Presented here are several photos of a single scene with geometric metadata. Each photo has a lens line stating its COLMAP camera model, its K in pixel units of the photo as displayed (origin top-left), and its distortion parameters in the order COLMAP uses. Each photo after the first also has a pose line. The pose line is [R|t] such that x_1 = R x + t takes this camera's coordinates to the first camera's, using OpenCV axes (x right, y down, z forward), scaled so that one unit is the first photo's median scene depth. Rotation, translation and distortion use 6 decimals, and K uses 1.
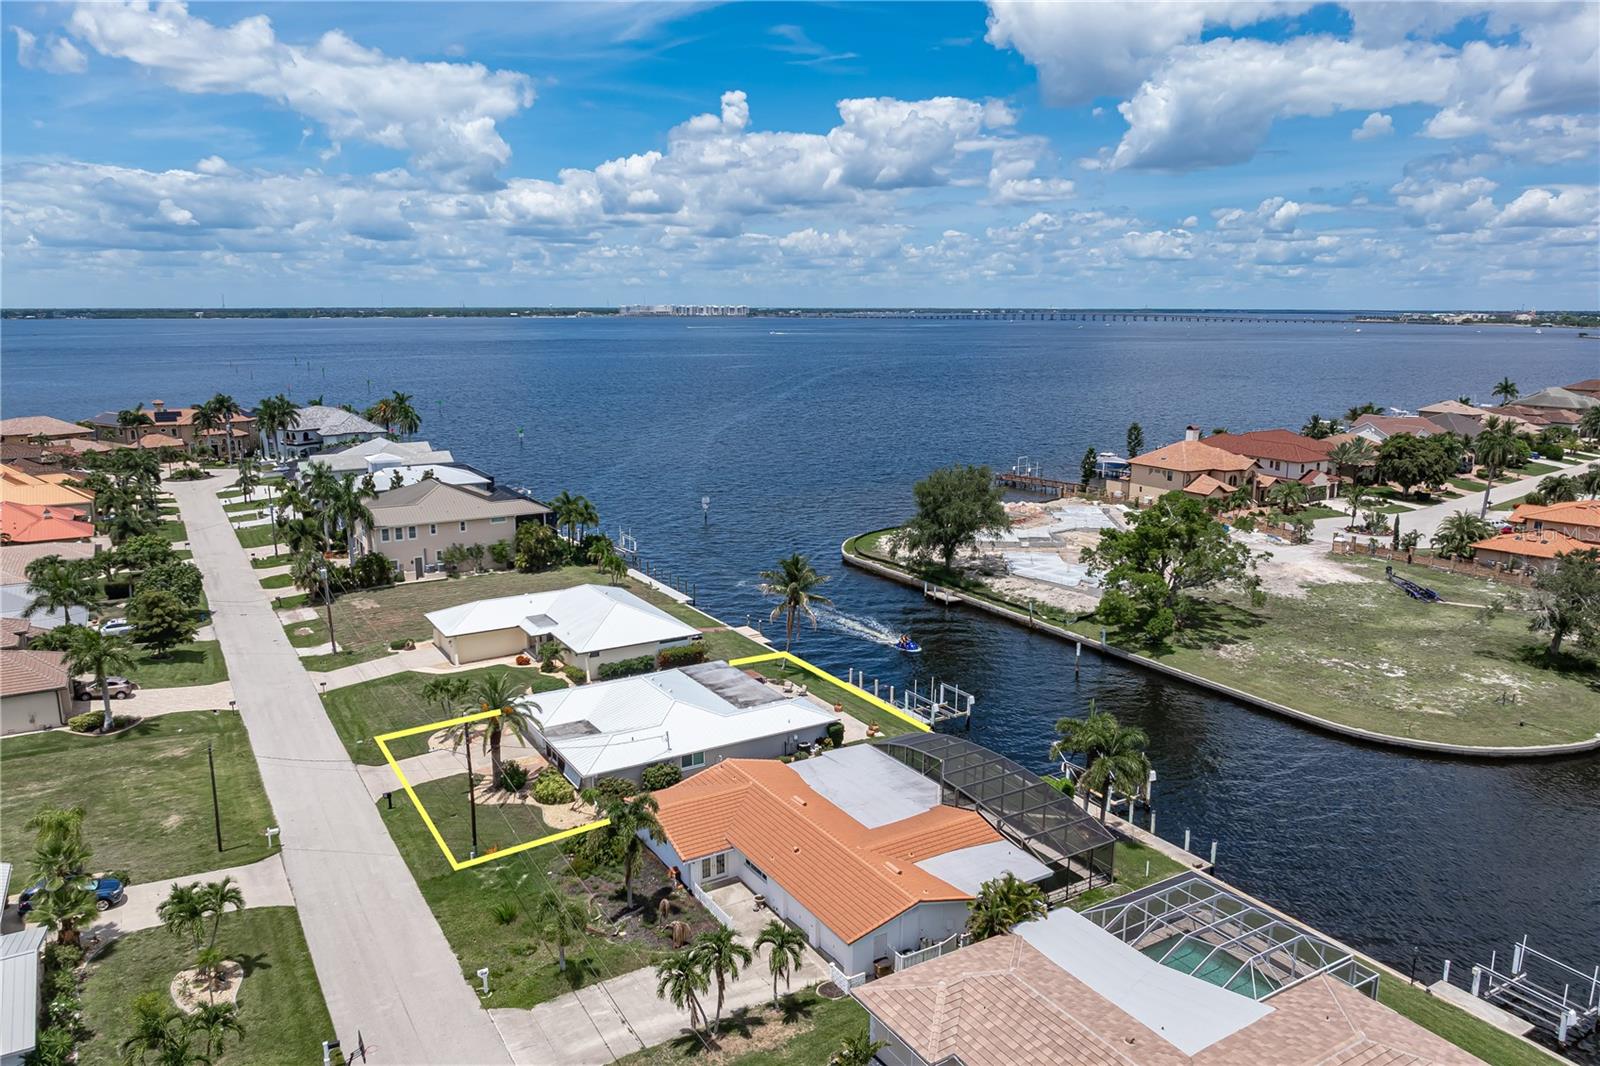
lens RADIAL K [[1133.3, 0, 835.2], [0, 1133.3, 498.0], [0, 0, 1]] dist [-0.025091, 0.007233]
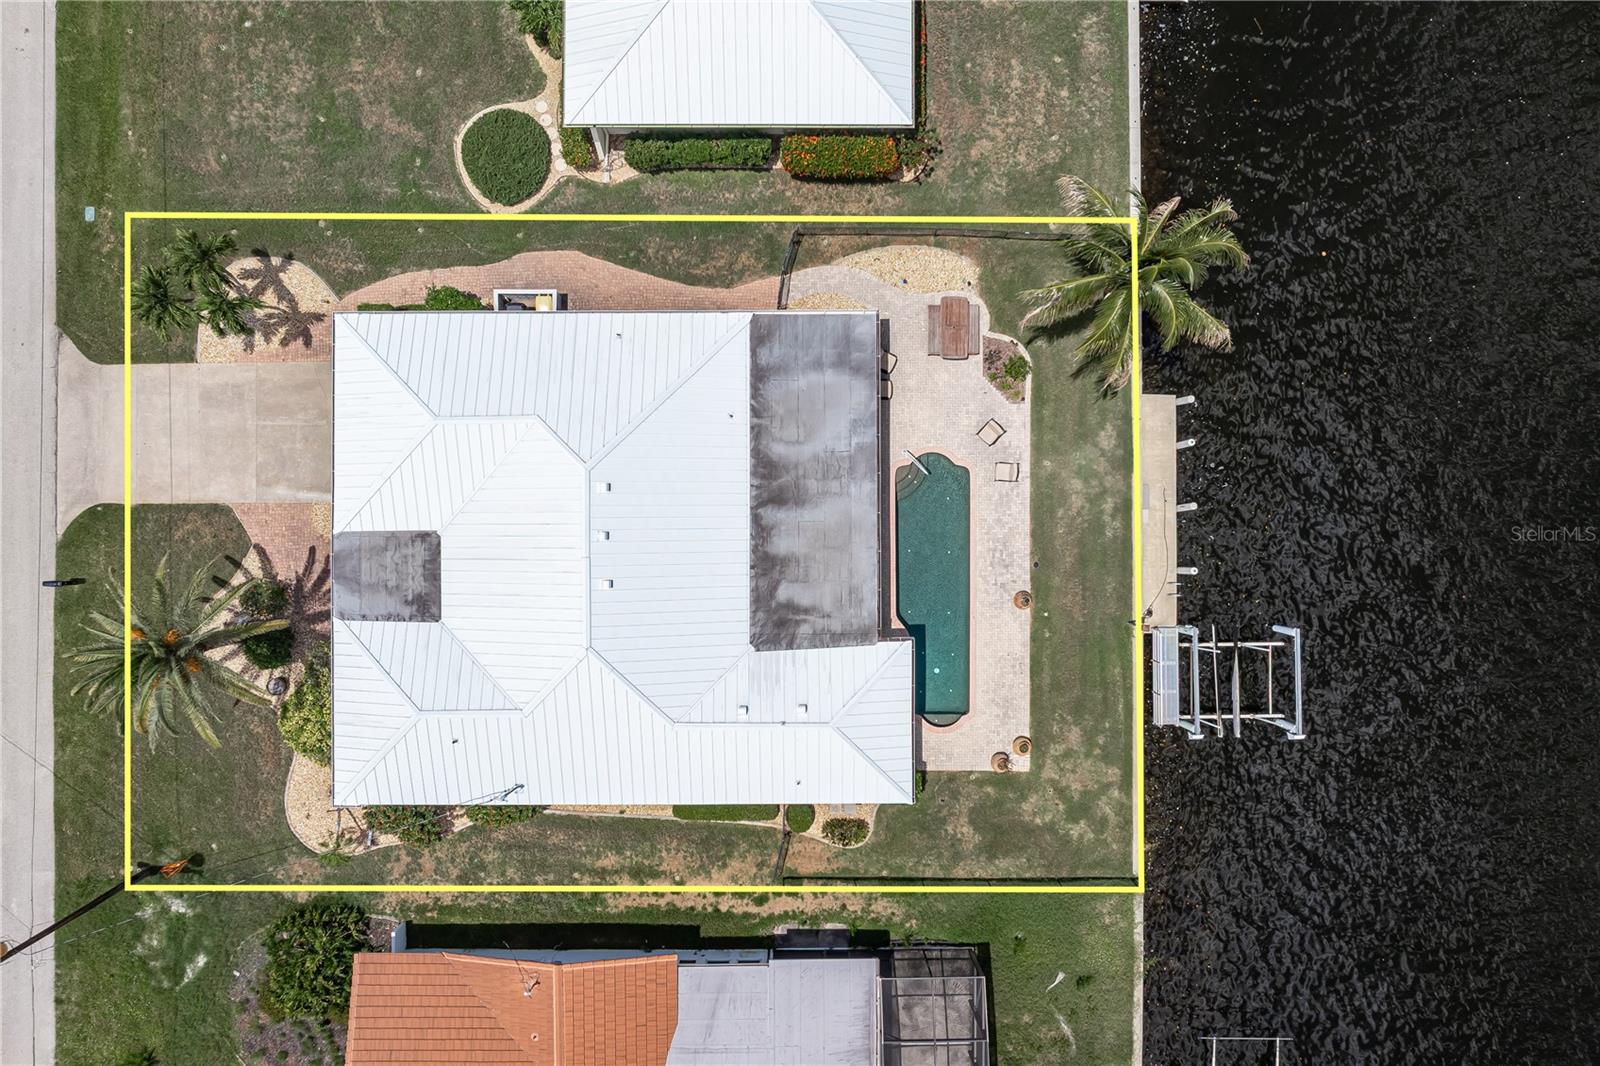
lens RADIAL K [[1133.3, 0, 801.4], [0, 1133.3, 528.8], [0, 0, 1]] dist [-0.025091, 0.007233]
pose [[0.843847, 0.536582, -0.001573, -0.057662], [-0.099994, 0.160133, 0.982018, -0.166617], [0.527185, -0.828515, 0.188783, 0.599430]]
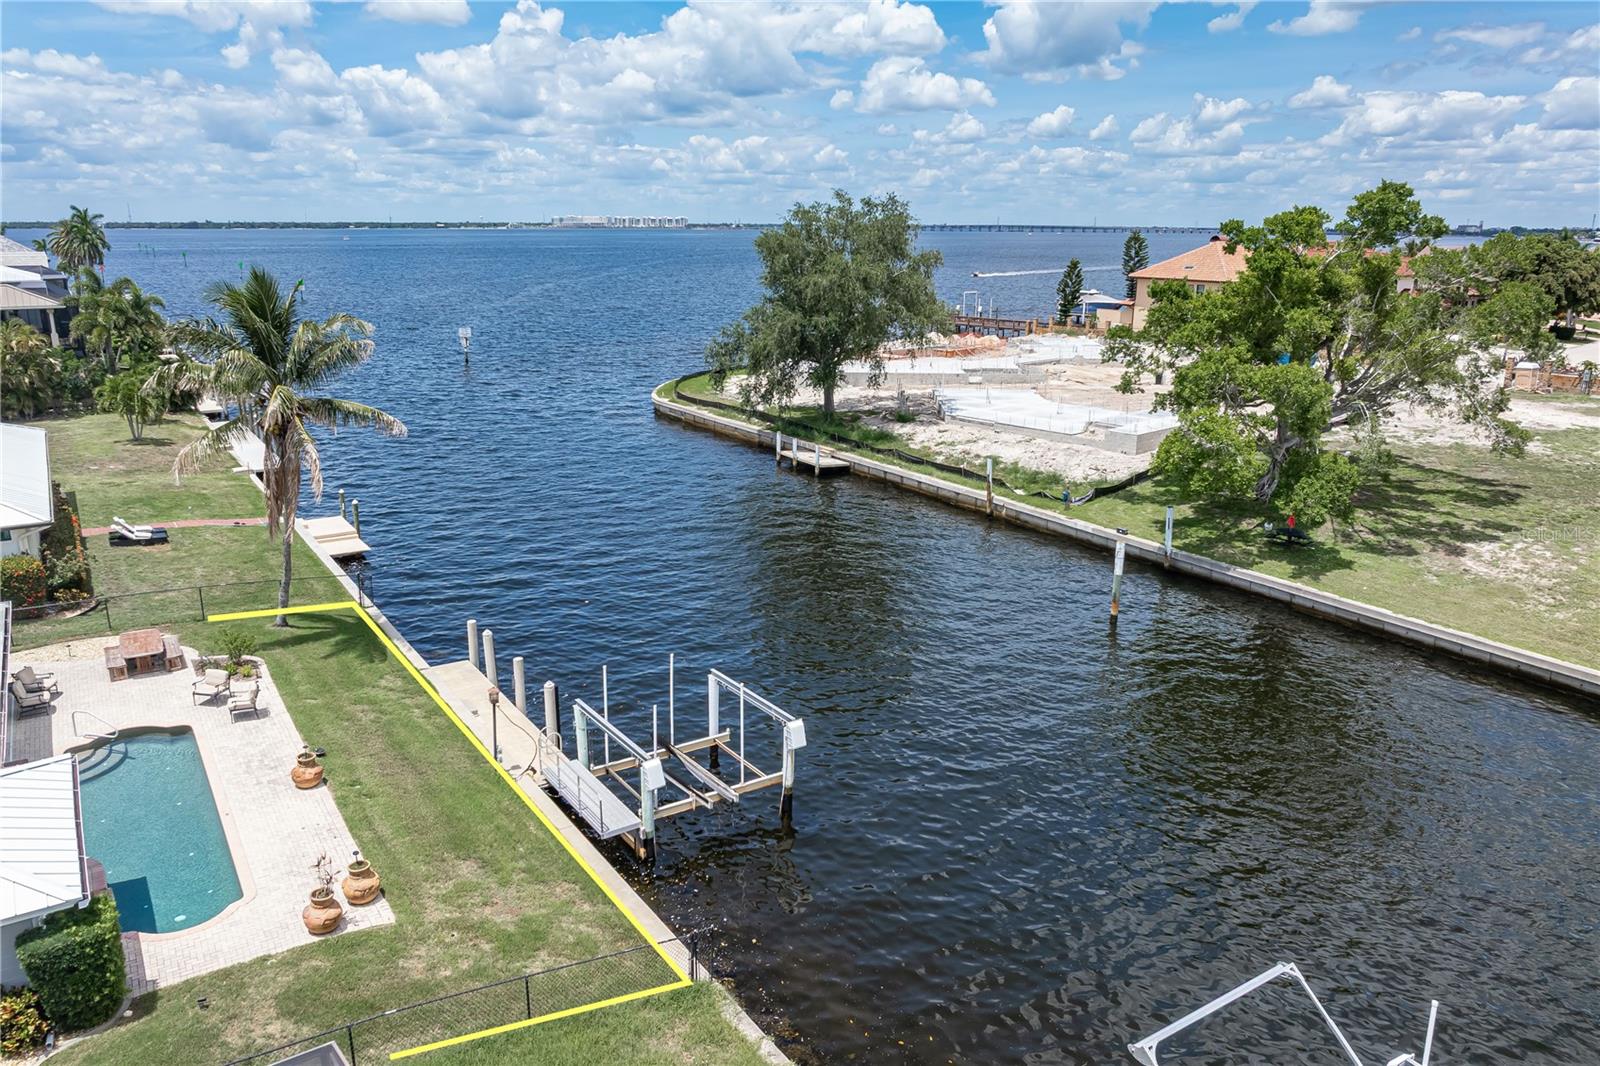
lens RADIAL K [[1133.3, 0, 811.3], [0, 1133.3, 481.9], [0, 0, 1]] dist [-0.025091, 0.007233]
pose [[0.999656, -0.008213, 0.024899, 0.079940], [0.006820, 0.998436, 0.055497, 0.067294], [-0.025316, -0.055308, 0.998148, 0.487321]]
